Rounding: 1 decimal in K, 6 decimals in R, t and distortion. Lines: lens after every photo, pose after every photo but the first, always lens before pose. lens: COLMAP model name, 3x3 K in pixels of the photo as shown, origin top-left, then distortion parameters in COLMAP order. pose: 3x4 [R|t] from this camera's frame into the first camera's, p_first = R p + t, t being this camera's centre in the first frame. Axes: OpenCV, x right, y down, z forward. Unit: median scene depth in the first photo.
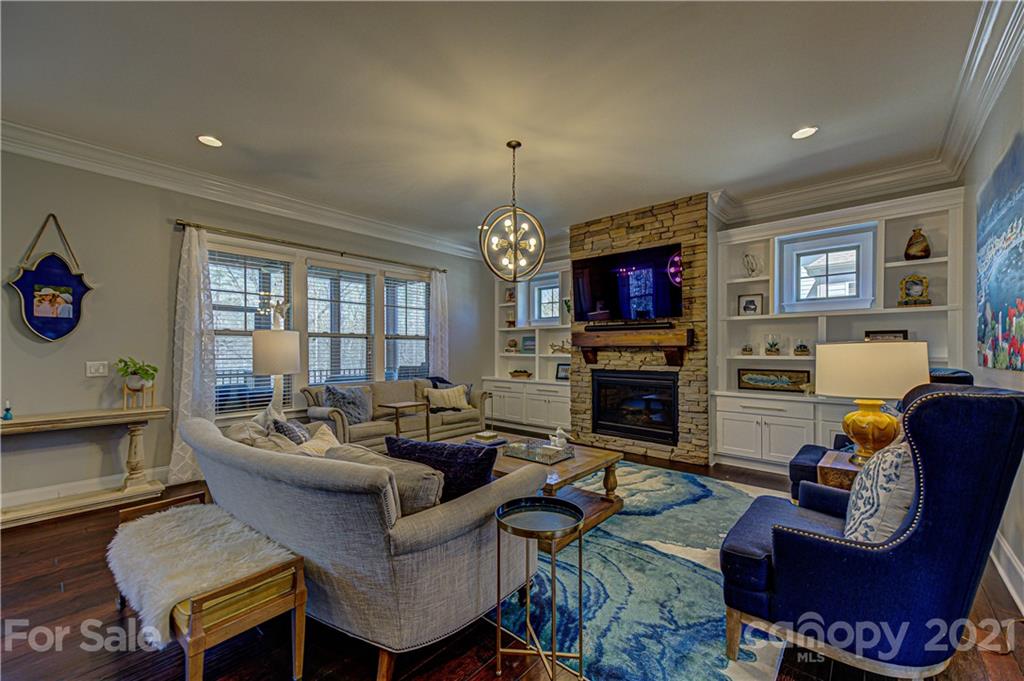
lens RADIAL K [[416.9, 0, 511.6], [0, 416.9, 346.6], [0, 0, 1]] dist [0.019293, 0.000235]
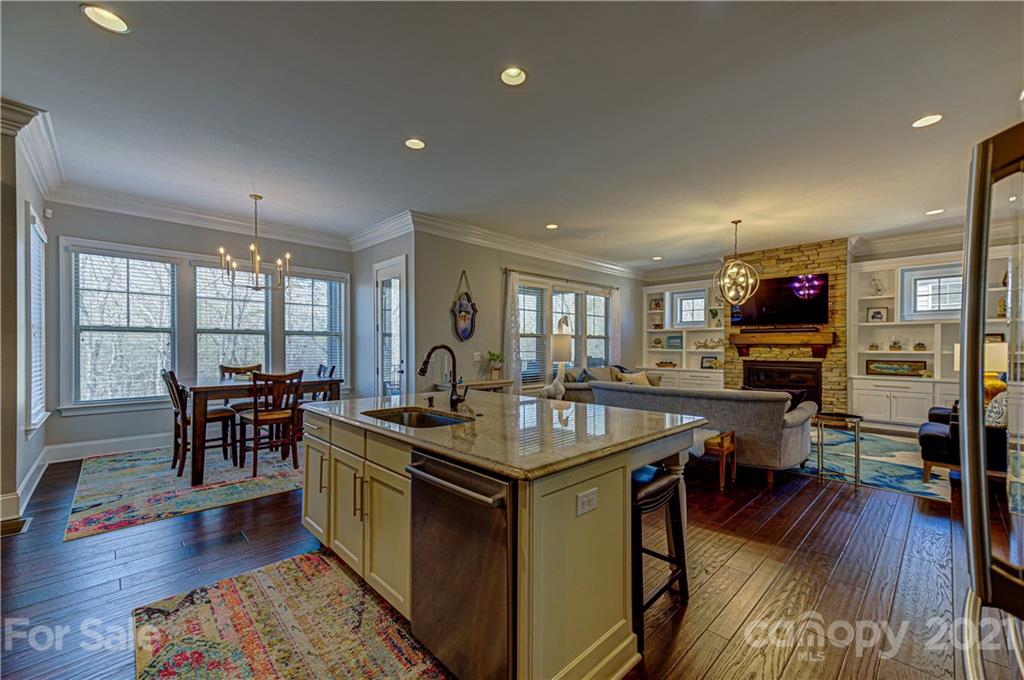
lens RADIAL K [[416.9, 0, 506.2], [0, 416.9, 345.1], [0, 0, 1]] dist [0.019293, 0.000235]
pose [[0.995595, 0.000590, -0.093758, -0.524806], [0.000076, 0.999975, 0.007097, -0.007129], [0.093759, -0.007073, 0.995570, -0.520949]]
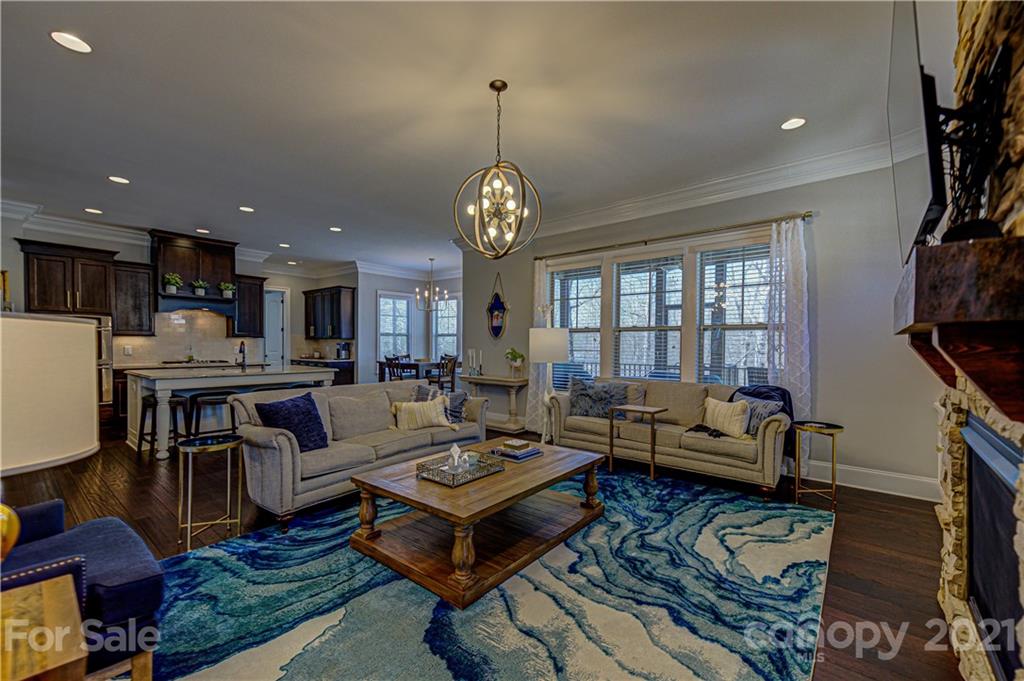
lens RADIAL K [[416.9, 0, 501.3], [0, 416.9, 344.4], [0, 0, 1]] dist [0.019293, 0.000235]
pose [[0.030024, 0.012242, -0.999474, 1.279570], [0.009333, 0.999878, 0.012527, -0.014818], [0.999506, -0.009704, 0.029906, 1.518652]]
